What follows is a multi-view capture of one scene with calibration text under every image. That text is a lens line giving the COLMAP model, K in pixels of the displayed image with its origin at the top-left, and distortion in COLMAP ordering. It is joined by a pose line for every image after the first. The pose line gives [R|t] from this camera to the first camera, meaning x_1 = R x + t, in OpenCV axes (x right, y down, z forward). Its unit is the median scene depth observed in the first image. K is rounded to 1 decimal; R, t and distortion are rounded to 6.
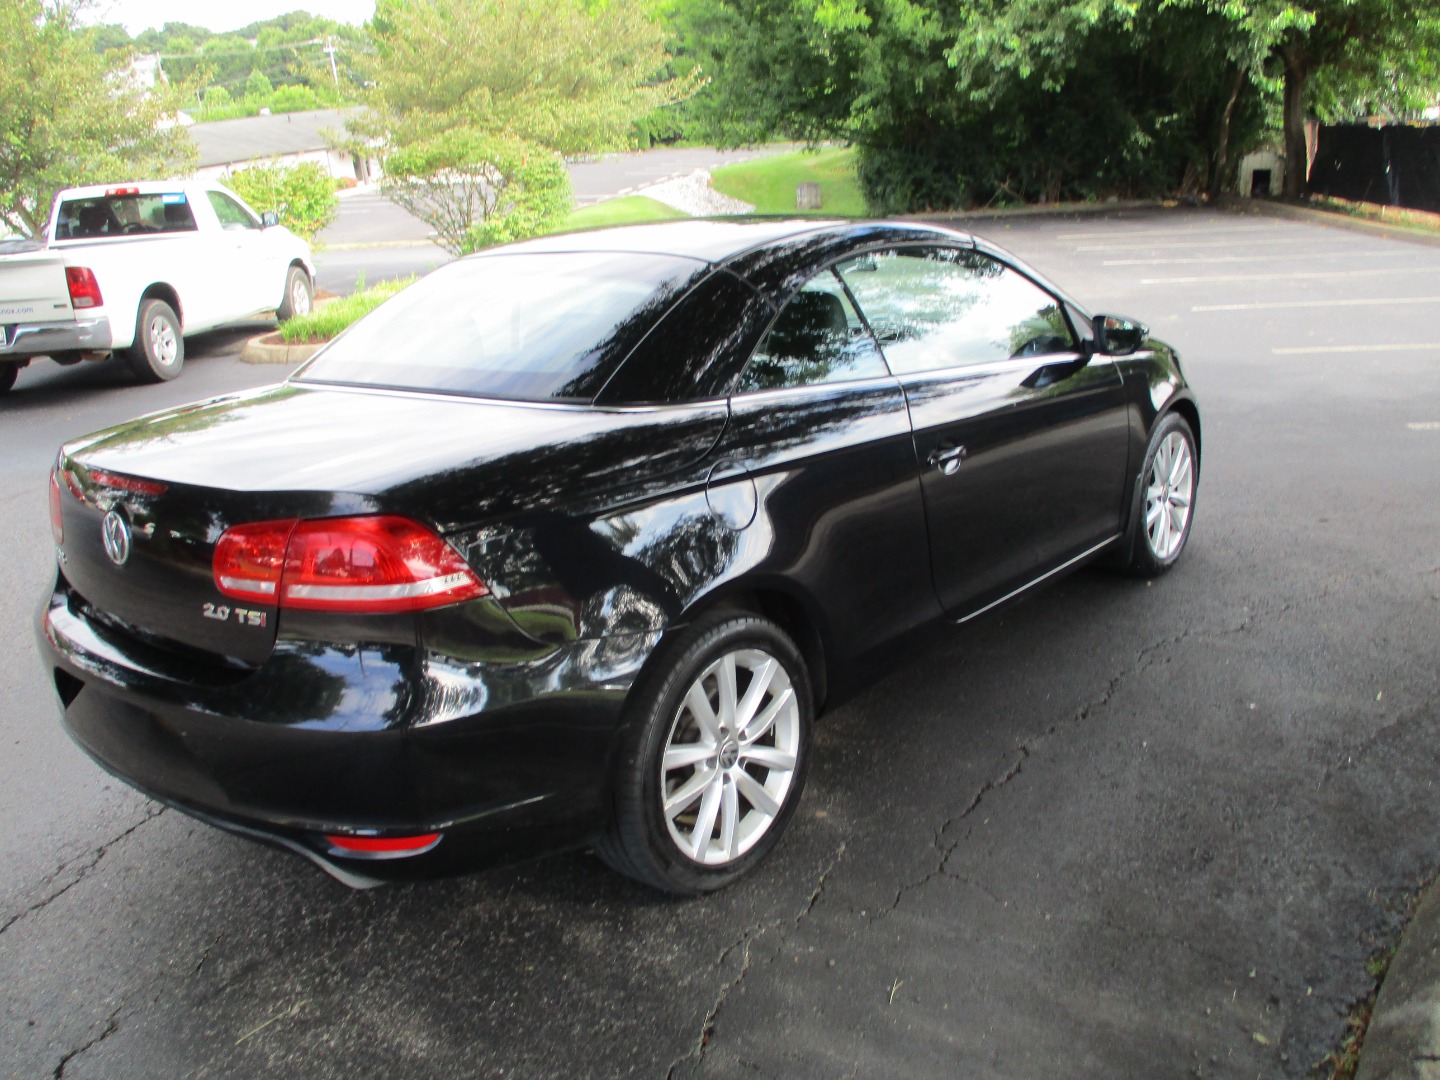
lens RADIAL K [[1218.0, 0, 722.1], [0, 1218.0, 528.9], [0, 0, 1]] dist [-0.030496, 0.014851]
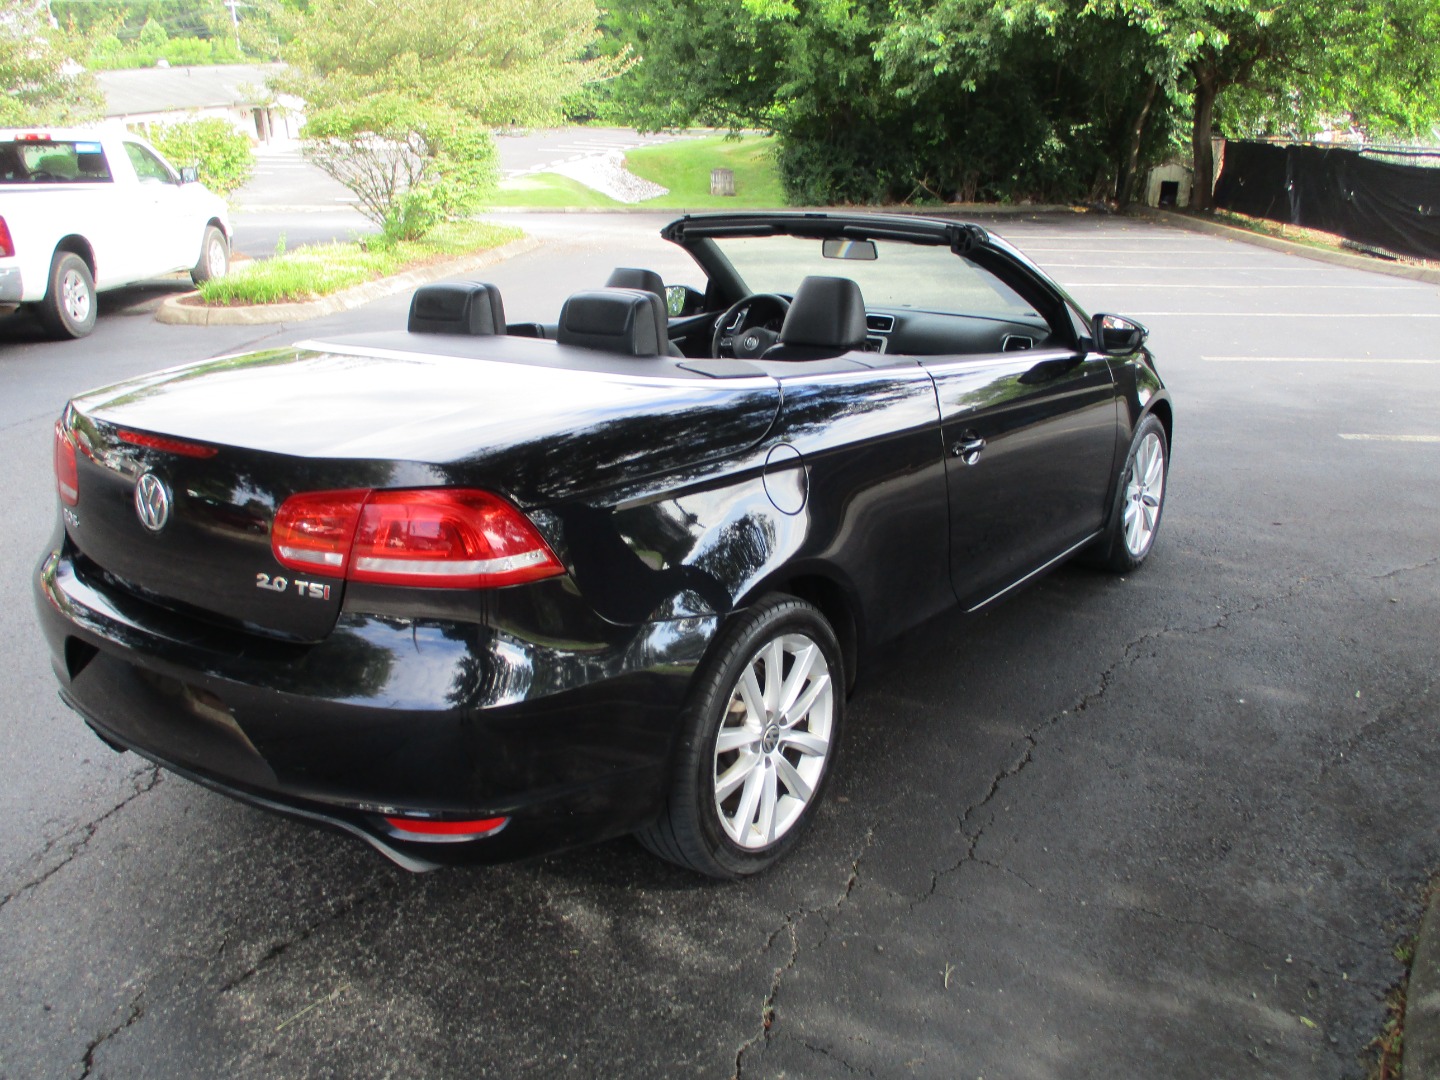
lens RADIAL K [[1208.2, 0, 720.0], [0, 1208.2, 540.0], [0, 0, 1]] dist [-0.026286, 0.009004]
pose [[0.995854, 0.032103, 0.085111, -0.027411], [-0.034019, 0.999197, 0.021157, 0.000531], [-0.084363, -0.023964, 0.996147, 0.004388]]
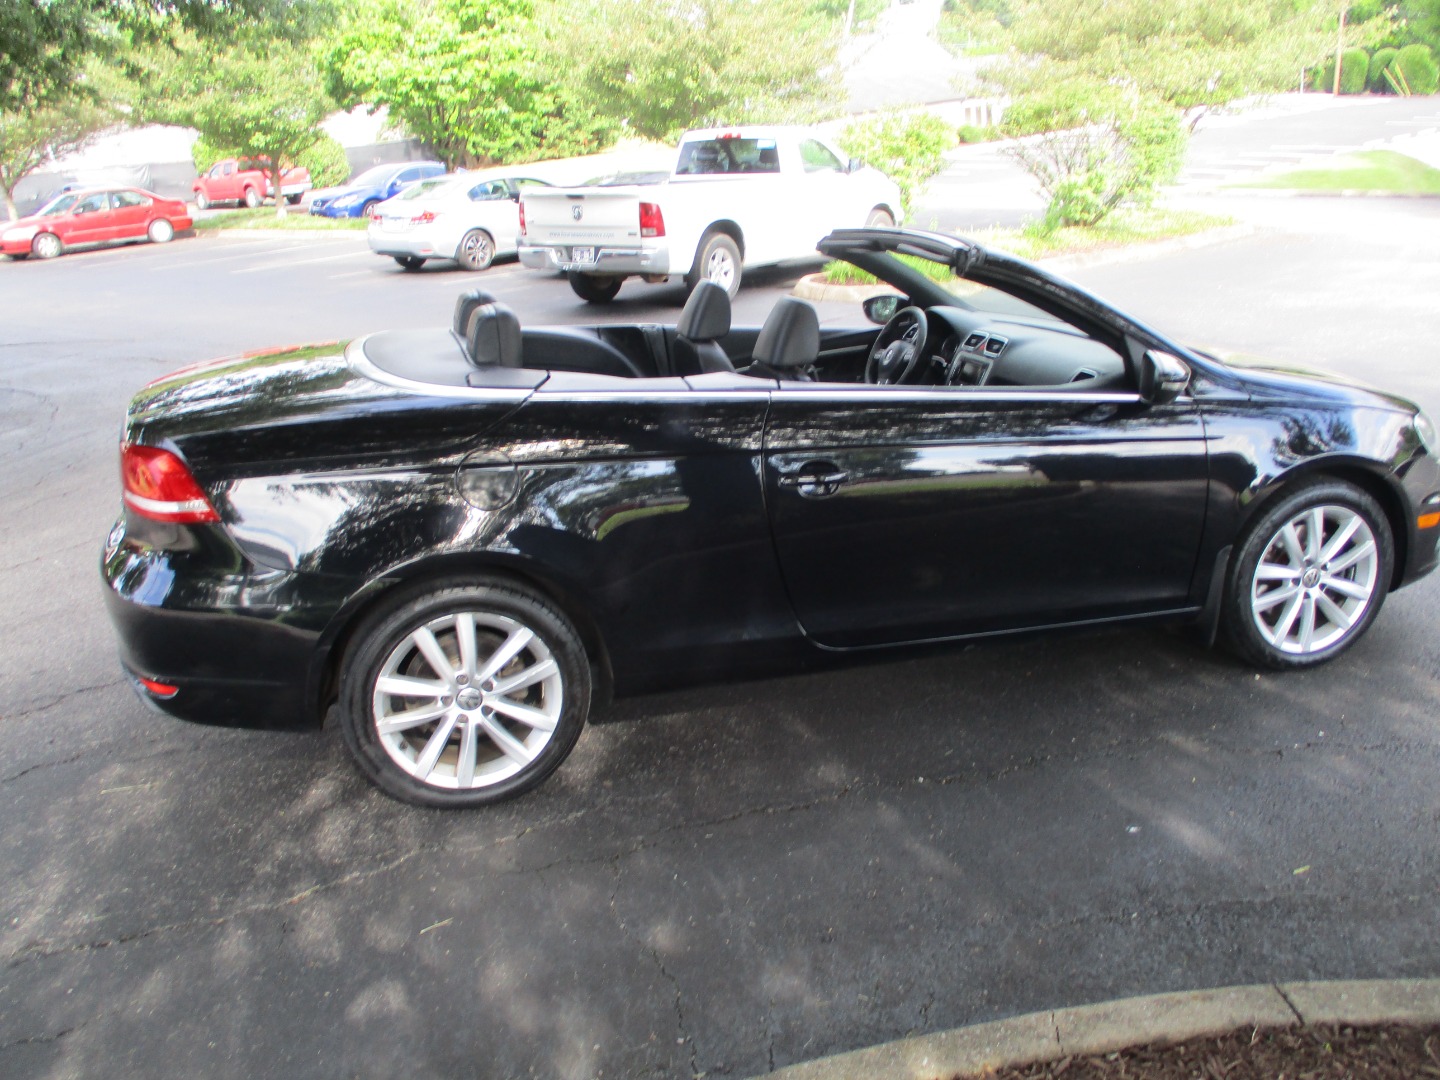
lens RADIAL K [[1252.5, 0, 726.2], [0, 1252.5, 487.5], [0, 0, 1]] dist [-0.015654, -0.003427]
pose [[0.834022, 0.177666, -0.522343, 0.179215], [-0.173080, 0.983195, 0.058062, -0.027002], [0.523881, 0.041983, 0.850756, 0.029224]]
